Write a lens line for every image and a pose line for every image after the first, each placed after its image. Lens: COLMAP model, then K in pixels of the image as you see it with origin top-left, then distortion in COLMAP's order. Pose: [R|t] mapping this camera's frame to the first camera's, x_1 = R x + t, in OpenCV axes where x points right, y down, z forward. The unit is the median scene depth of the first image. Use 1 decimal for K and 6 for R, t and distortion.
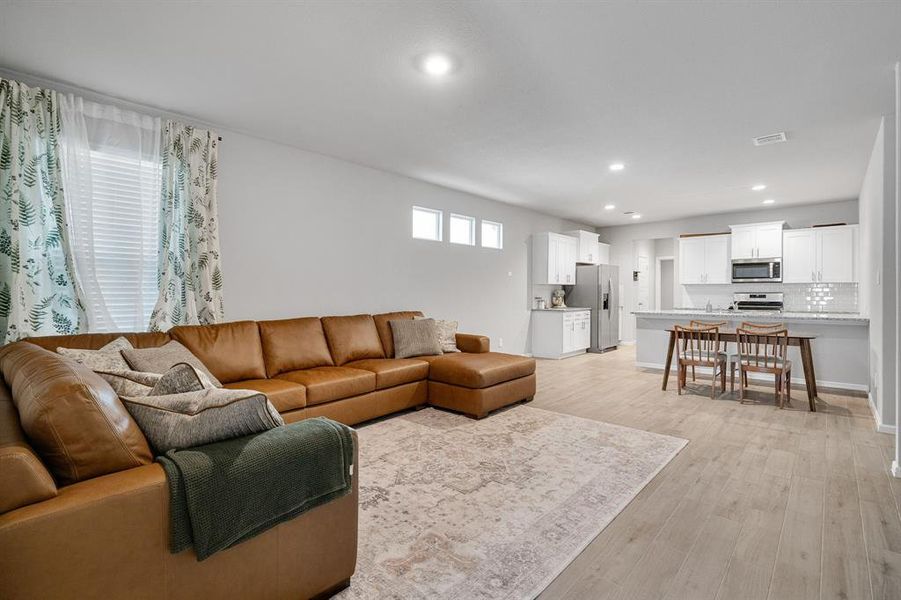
lens RADIAL K [[422.2, 0, 448.2], [0, 422.2, 292.4], [0, 0, 1]] dist [-0.000557, -0.000419]
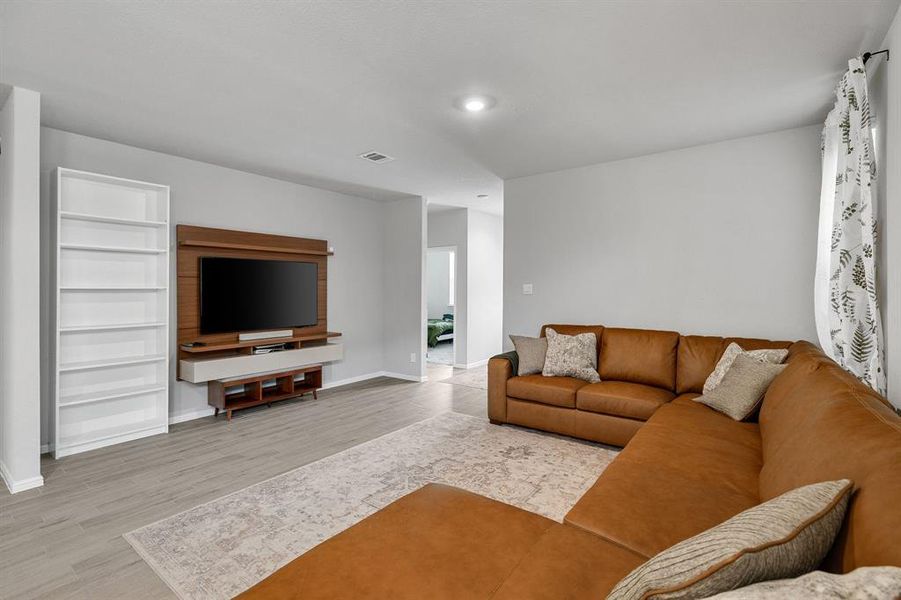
lens RADIAL K [[429.6, 0, 466.8], [0, 429.6, 286.0], [0, 0, 1]] dist [-0.003537, -0.000390]
pose [[-0.991776, 0.004557, -0.127902, 0.114424], [0.005161, 0.999977, -0.004389, -0.046575], [0.127879, -0.005013, -0.991777, 1.866725]]
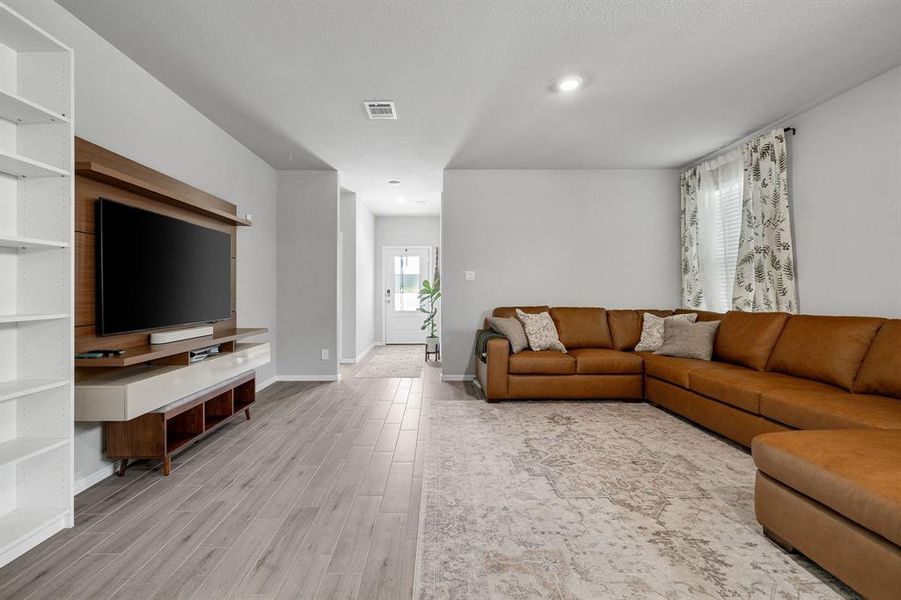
lens RADIAL K [[383.4, 0, 449.7], [0, 383.4, 292.4], [0, 0, 1]] dist [0.001857, 0.000038]
pose [[-0.714994, 0.007493, -0.699090, 0.813299], [0.003886, 0.999970, 0.006743, 0.015571], [0.699119, 0.002104, -0.715002, 1.330803]]
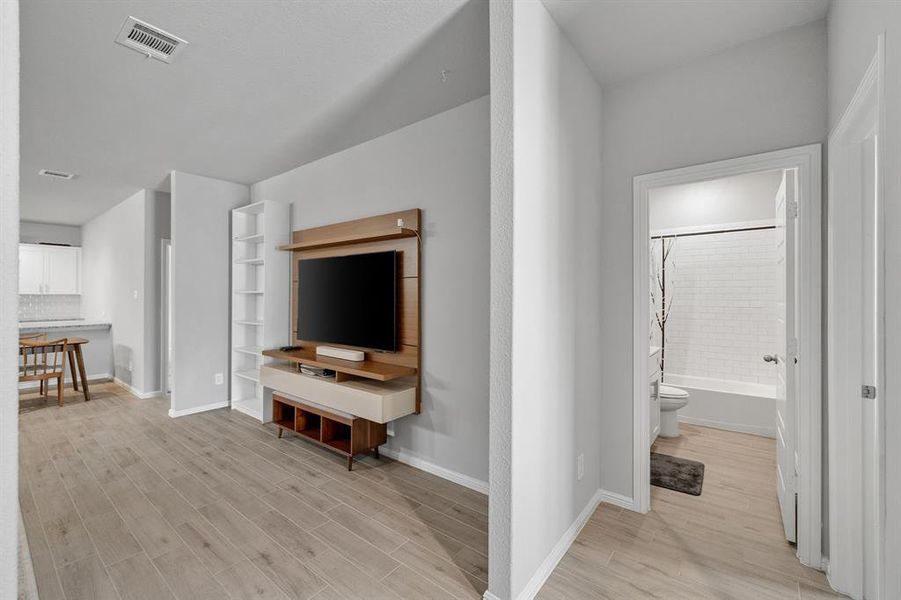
lens RADIAL K [[376.2, 0, 442.6], [0, 376.2, 295.6], [0, 0, 1]] dist [0.001398, -0.000028]
pose [[-0.063718, 0.005446, 0.997953, -0.420820], [-0.001170, 0.999984, -0.005531, -0.033911], [-0.997967, -0.001520, -0.063711, 0.025621]]
